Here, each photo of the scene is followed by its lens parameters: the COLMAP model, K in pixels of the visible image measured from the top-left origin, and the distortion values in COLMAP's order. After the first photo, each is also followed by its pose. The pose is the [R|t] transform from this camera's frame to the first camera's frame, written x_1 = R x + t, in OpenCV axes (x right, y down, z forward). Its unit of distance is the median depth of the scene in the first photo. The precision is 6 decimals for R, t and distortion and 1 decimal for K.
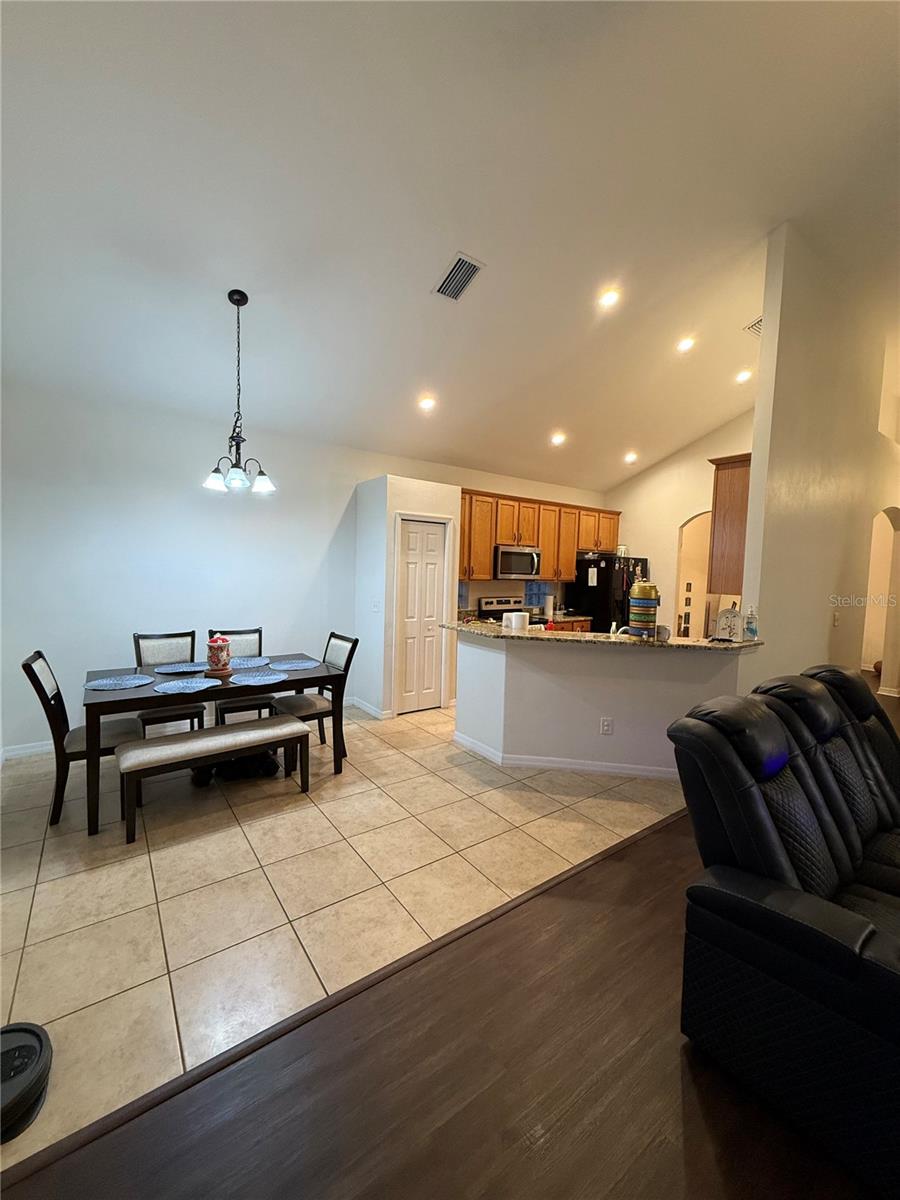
lens RADIAL K [[477.8, 0, 450.4], [0, 477.8, 598.8], [0, 0, 1]] dist [-0.000009, 0.000036]
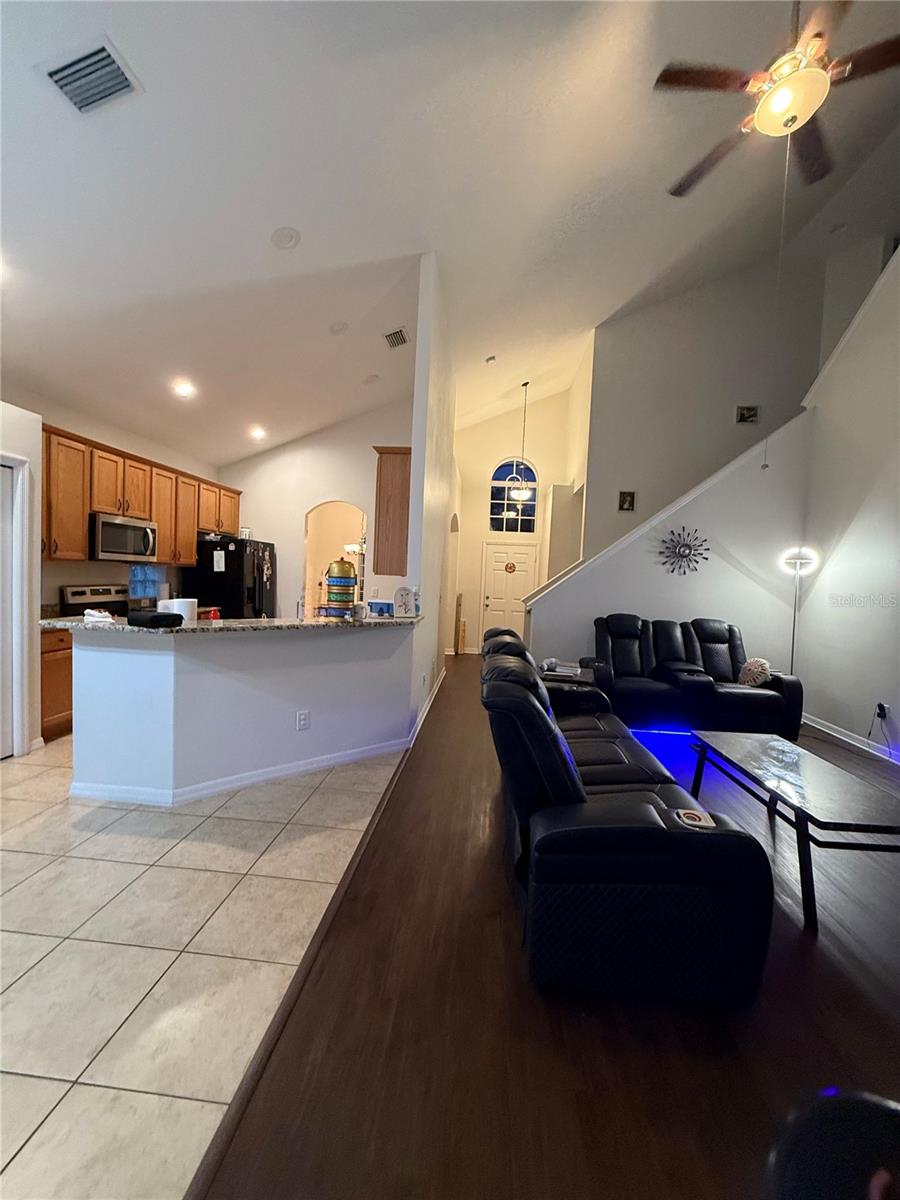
lens RADIAL K [[477.8, 0, 450.6], [0, 477.8, 598.6], [0, 0, 1]] dist [-0.000009, 0.000036]
pose [[0.654072, -0.034019, 0.755667, -0.156040], [0.024609, 0.999416, 0.023692, 0.021738], [-0.756032, 0.003100, 0.654527, 0.190074]]
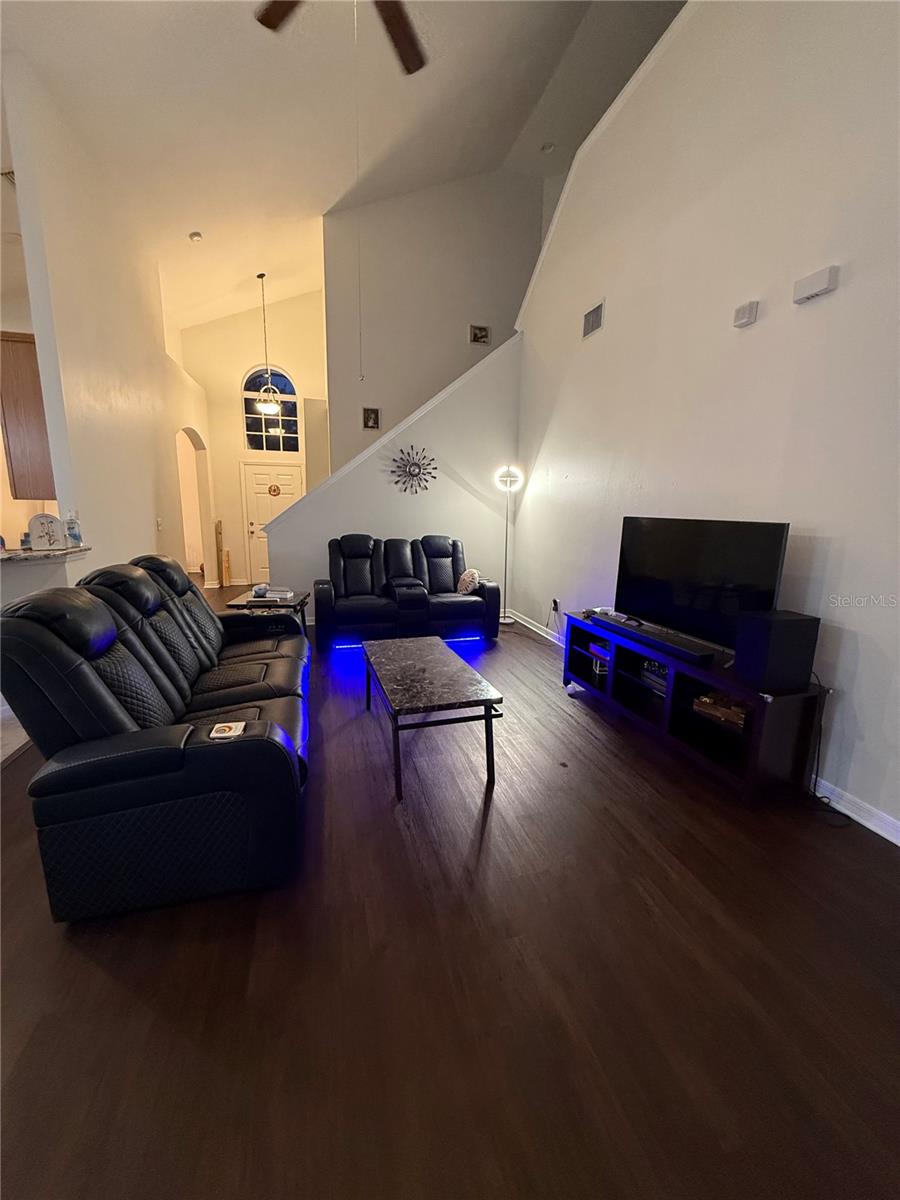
lens RADIAL K [[477.8, 0, 450.9], [0, 477.8, 598.7], [0, 0, 1]] dist [-0.000009, 0.000036]
pose [[0.357589, -0.197389, 0.912780, 0.003640], [0.053770, 0.980138, 0.190890, 0.043626], [-0.932330, -0.019180, 0.361100, -0.043857]]
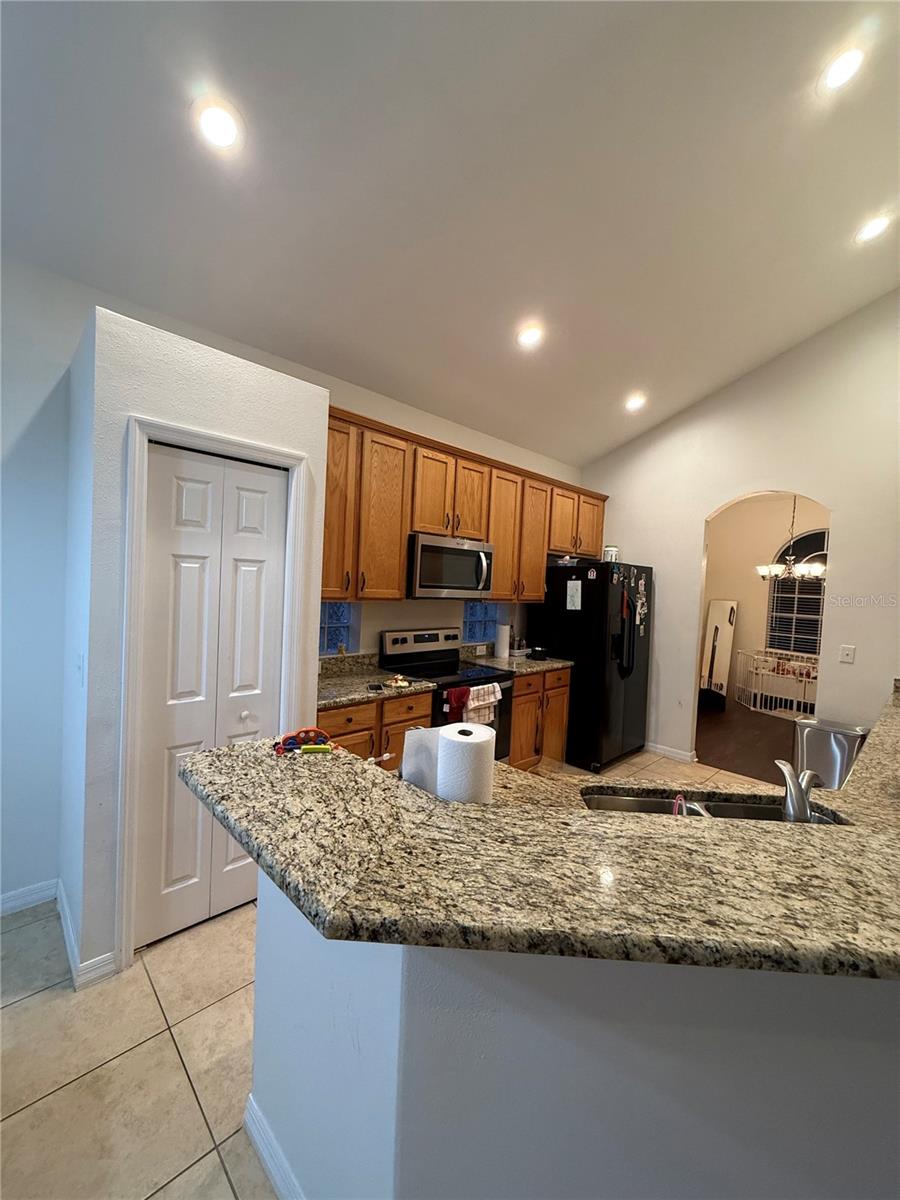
lens RADIAL K [[477.8, 0, 451.2], [0, 477.8, 598.2], [0, 0, 1]] dist [-0.000009, 0.000036]
pose [[0.989604, 0.014049, 0.143130, 0.099930], [-0.010221, 0.999571, -0.027439, -0.041991], [-0.143454, 0.025691, 0.989323, 0.745697]]
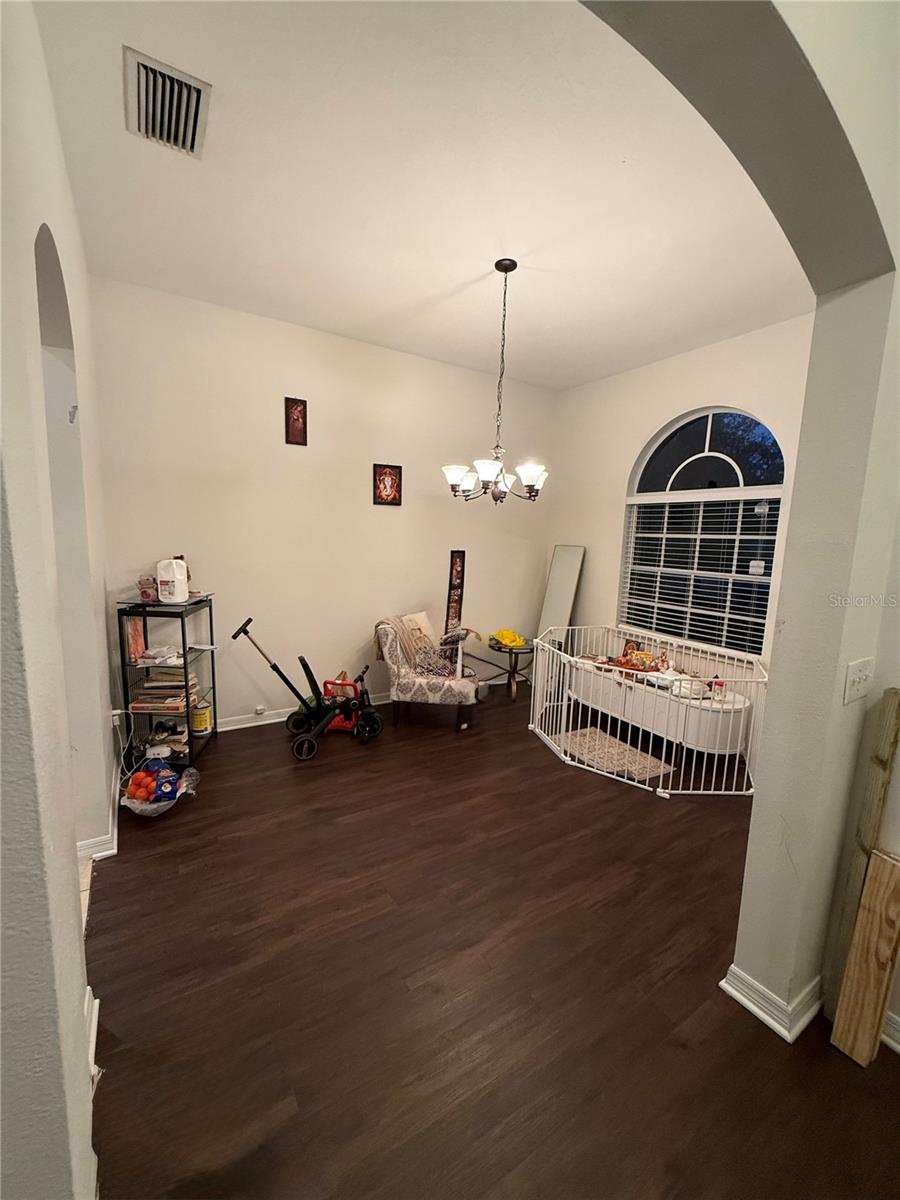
lens RADIAL K [[477.8, 0, 450.6], [0, 477.8, 600.1], [0, 0, 1]] dist [-0.000009, 0.000036]
pose [[0.996646, 0.012282, -0.080901, 1.308399], [-0.006643, 0.997552, 0.069607, -0.042761], [0.081558, -0.068836, 0.994289, 1.275358]]
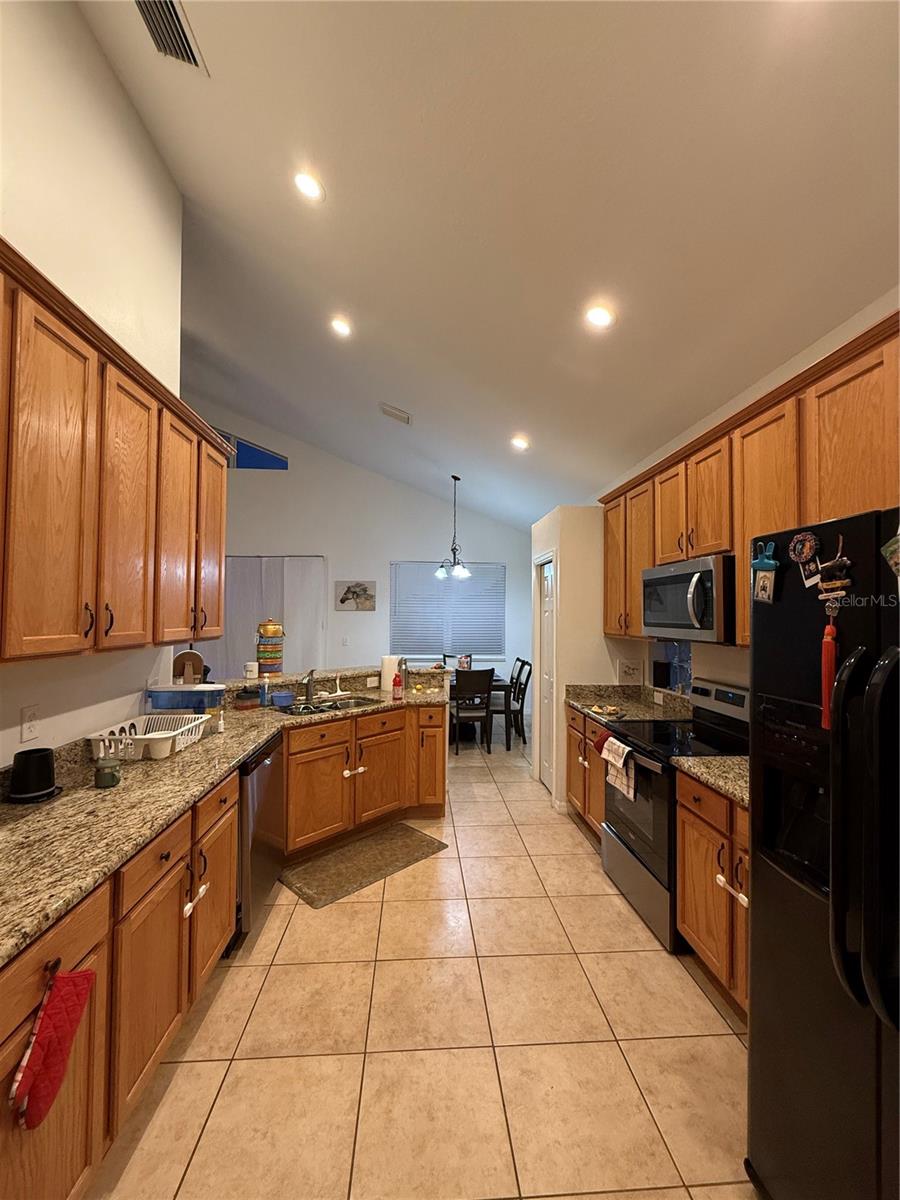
lens RADIAL K [[477.8, 0, 448.8], [0, 477.8, 600.2], [0, 0, 1]] dist [-0.000009, 0.000036]
pose [[-0.533334, -0.057972, -0.843916, 0.987518], [-0.077660, 0.996791, -0.019395, -0.083371], [0.842332, 0.055195, -0.536125, 1.707166]]
